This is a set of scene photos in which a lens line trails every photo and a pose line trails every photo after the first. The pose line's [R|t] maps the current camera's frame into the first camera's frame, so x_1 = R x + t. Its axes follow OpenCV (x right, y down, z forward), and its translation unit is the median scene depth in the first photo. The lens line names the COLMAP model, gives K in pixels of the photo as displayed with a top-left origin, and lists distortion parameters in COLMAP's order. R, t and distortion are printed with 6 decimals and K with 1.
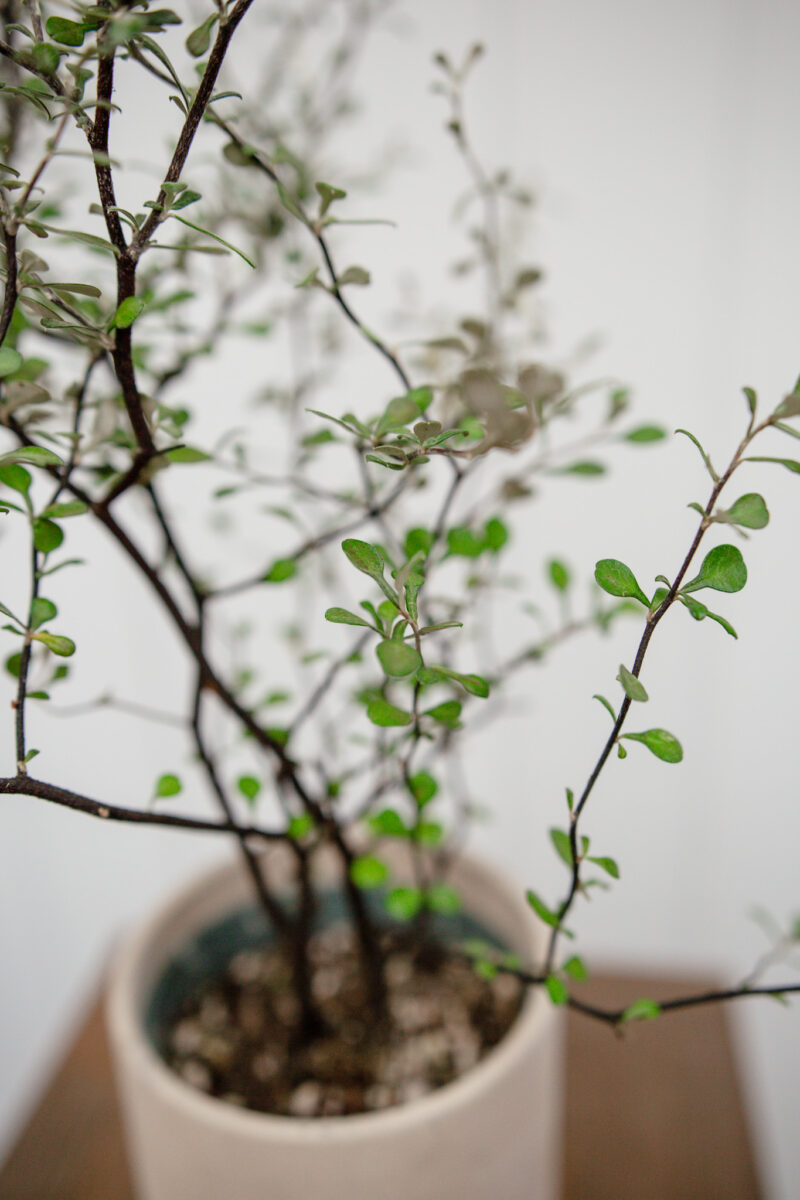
lens RADIAL K [[1218.0, 0, 400.0], [0, 1218.0, 600.0], [0, 0, 1]] dist [-0.002330, 0.021055]
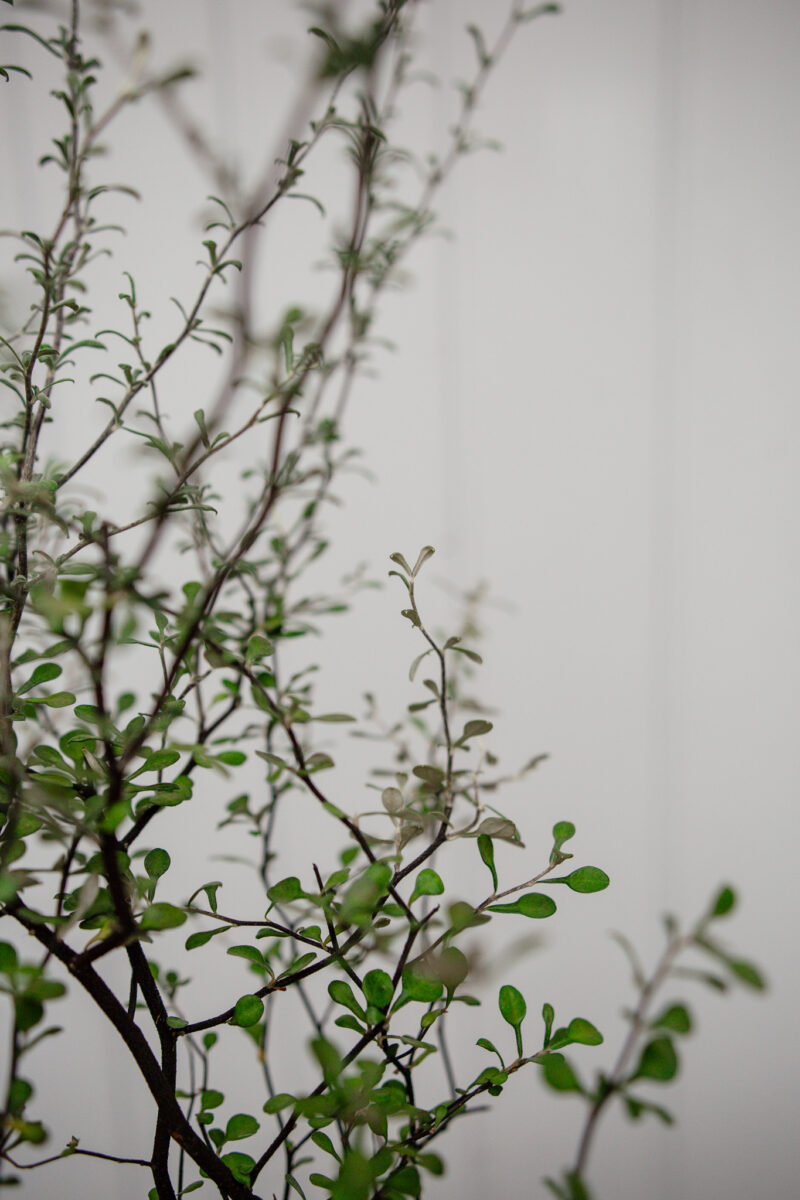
lens RADIAL K [[1218.0, 0, 400.0], [0, 1218.0, 600.0], [0, 0, 1]] dist [-0.002330, 0.021055]
pose [[0.999633, 0.001046, 0.027067, 0.004905], [0.004692, 0.977463, -0.211055, -0.151727], [-0.026677, 0.211104, 0.977099, -0.107752]]
